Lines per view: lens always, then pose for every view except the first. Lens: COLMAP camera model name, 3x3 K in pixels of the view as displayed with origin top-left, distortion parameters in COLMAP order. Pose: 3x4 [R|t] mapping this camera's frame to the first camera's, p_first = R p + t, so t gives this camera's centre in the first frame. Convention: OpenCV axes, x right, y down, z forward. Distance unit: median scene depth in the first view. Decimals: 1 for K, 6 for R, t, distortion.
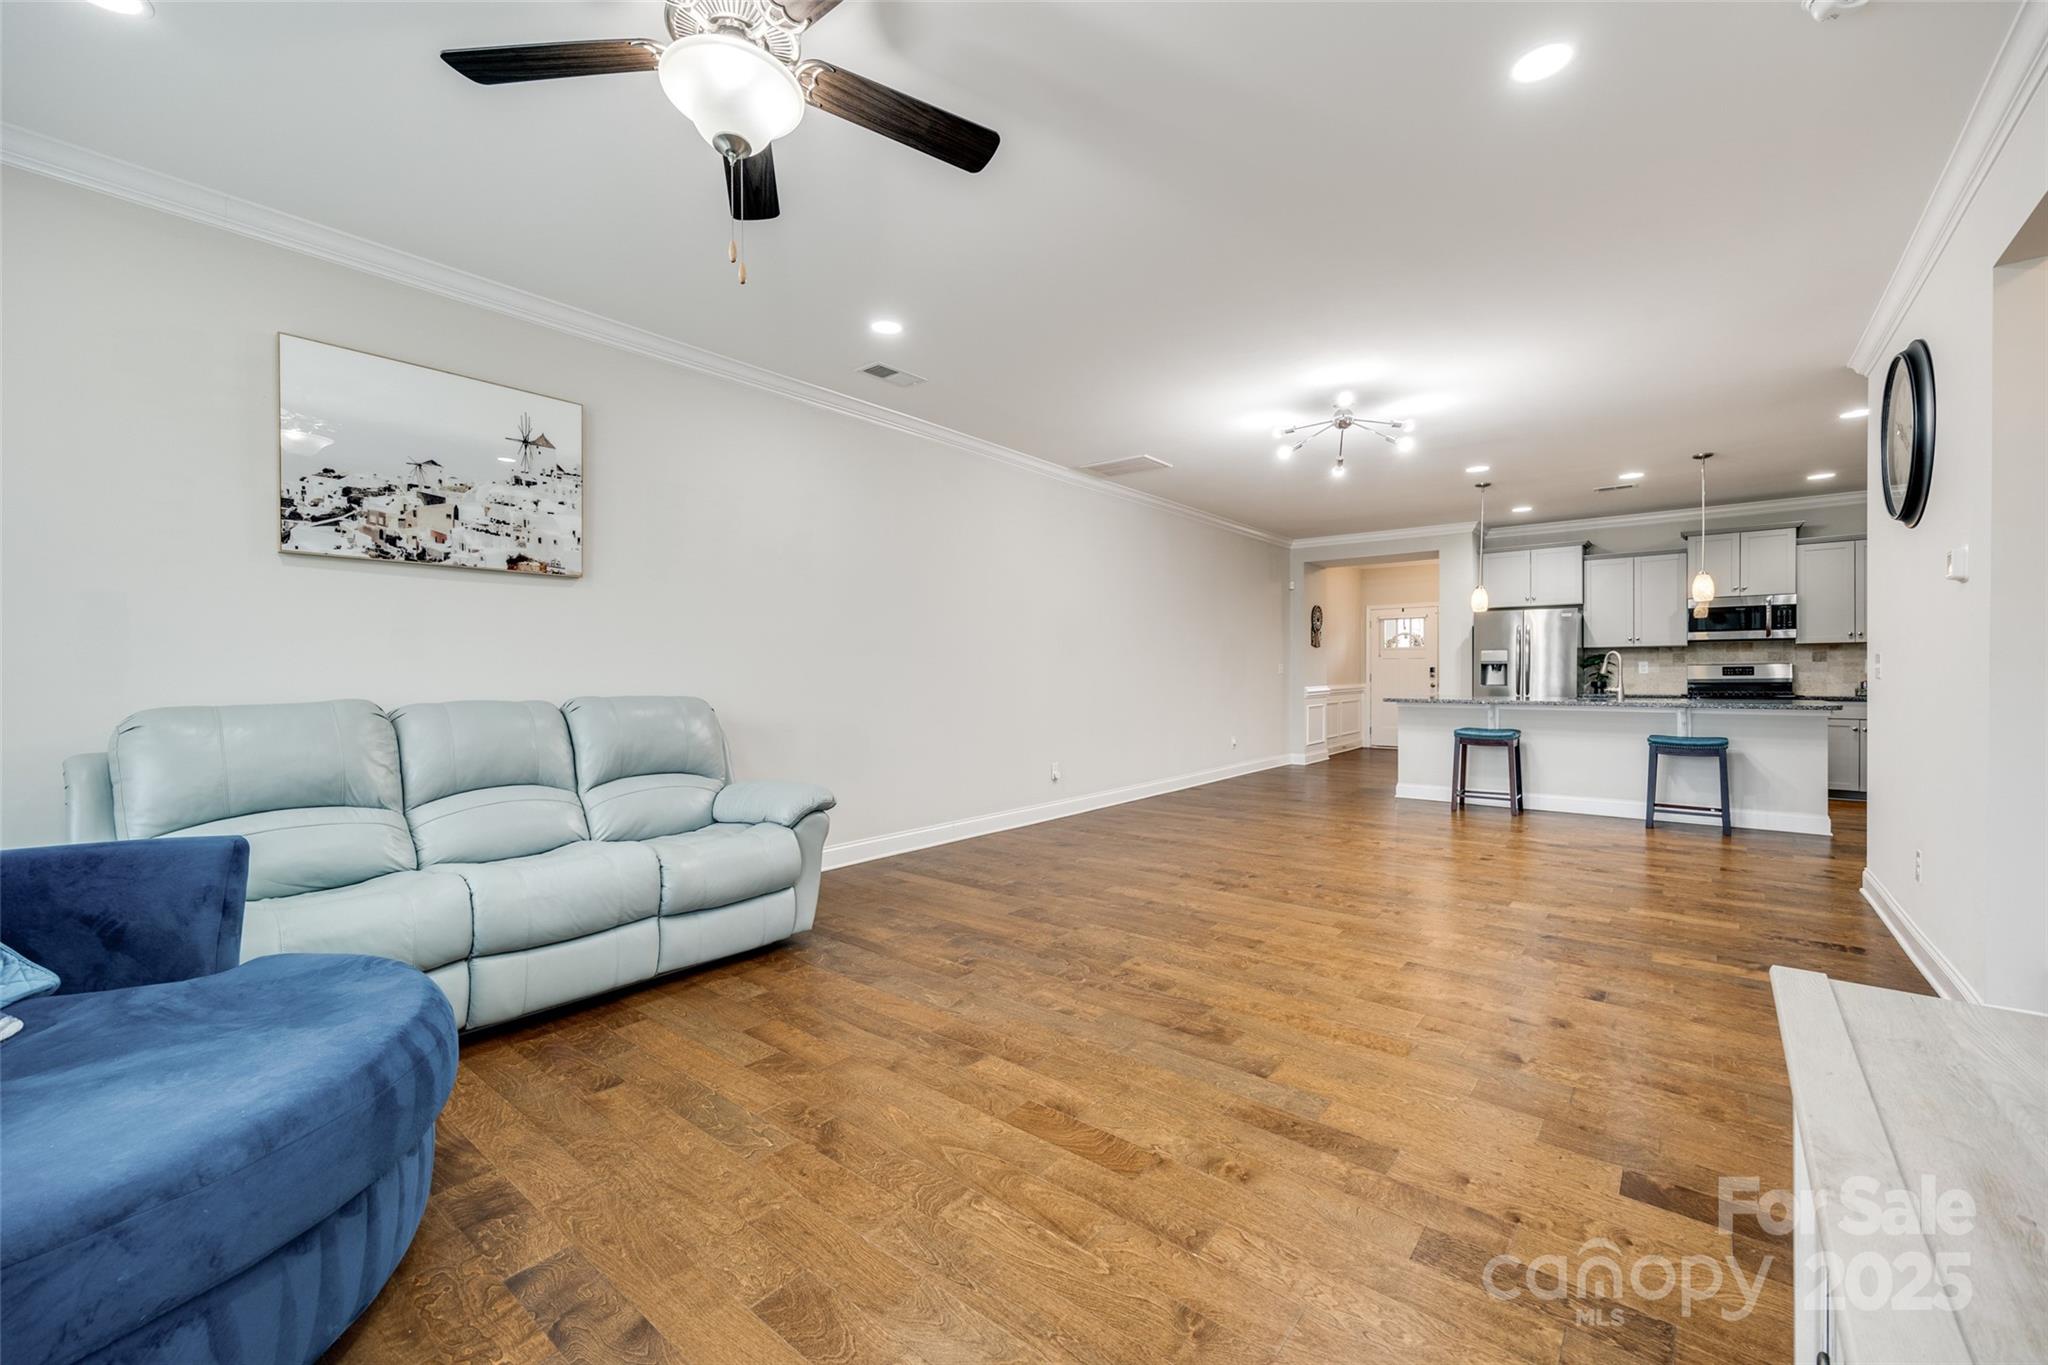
lens RADIAL K [[819.5, 0, 1022.6], [0, 819.5, 676.8], [0, 0, 1]] dist [0.001194, 0.000050]
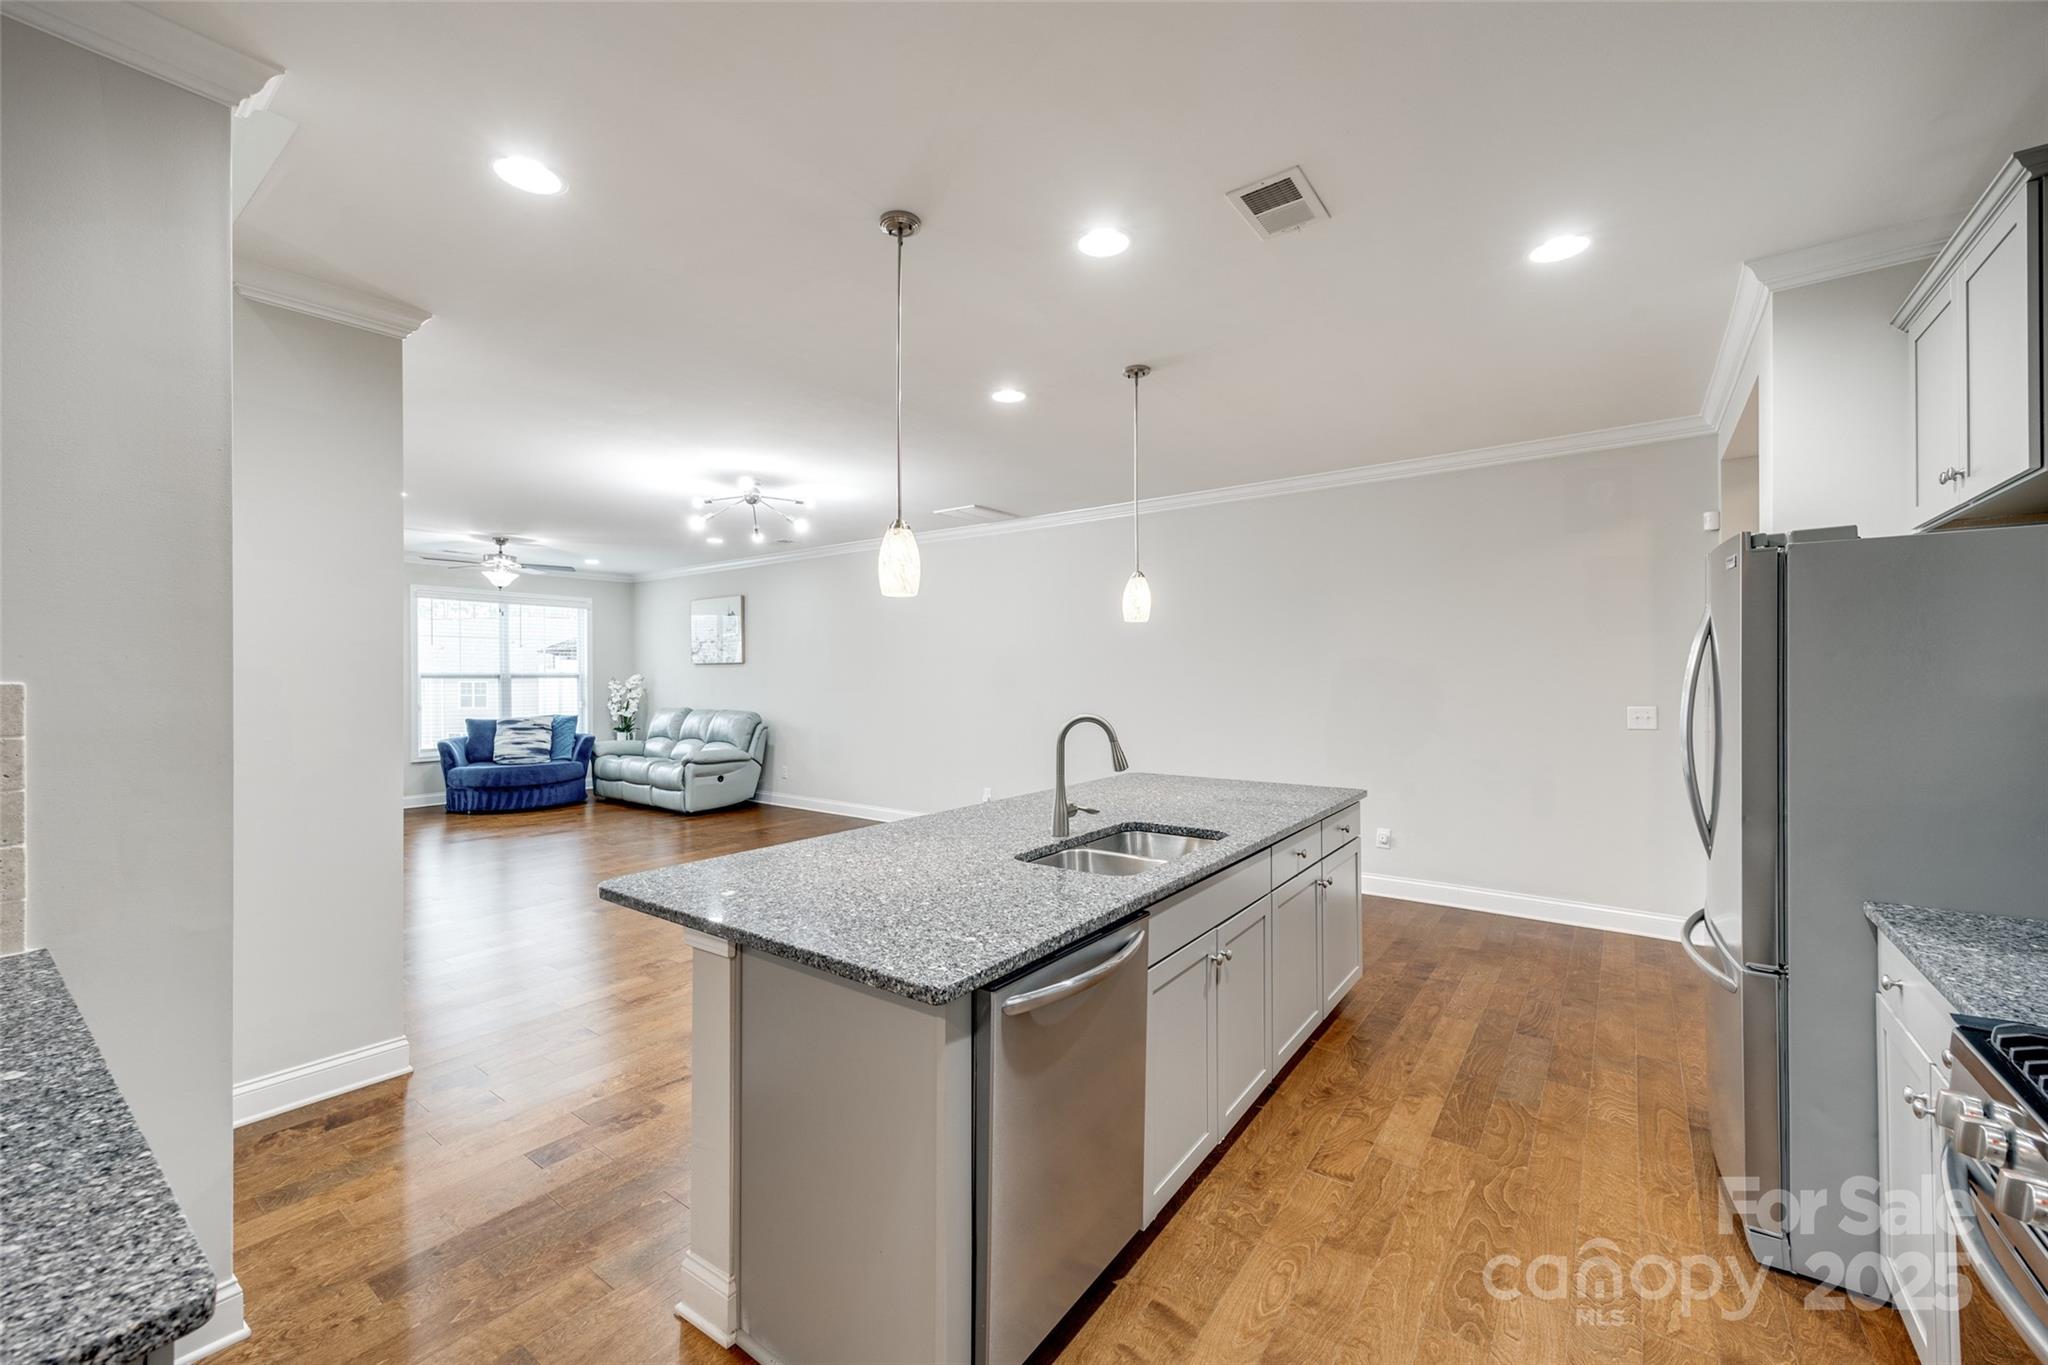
lens RADIAL K [[819.5, 0, 1025.4], [0, 819.5, 675.0], [0, 0, 1]] dist [0.001194, 0.000050]
pose [[0.048789, 0.003068, -0.998804, 0.994101], [0.000583, 0.999995, 0.003100, -0.043682], [0.998809, -0.000733, 0.048787, 0.852116]]
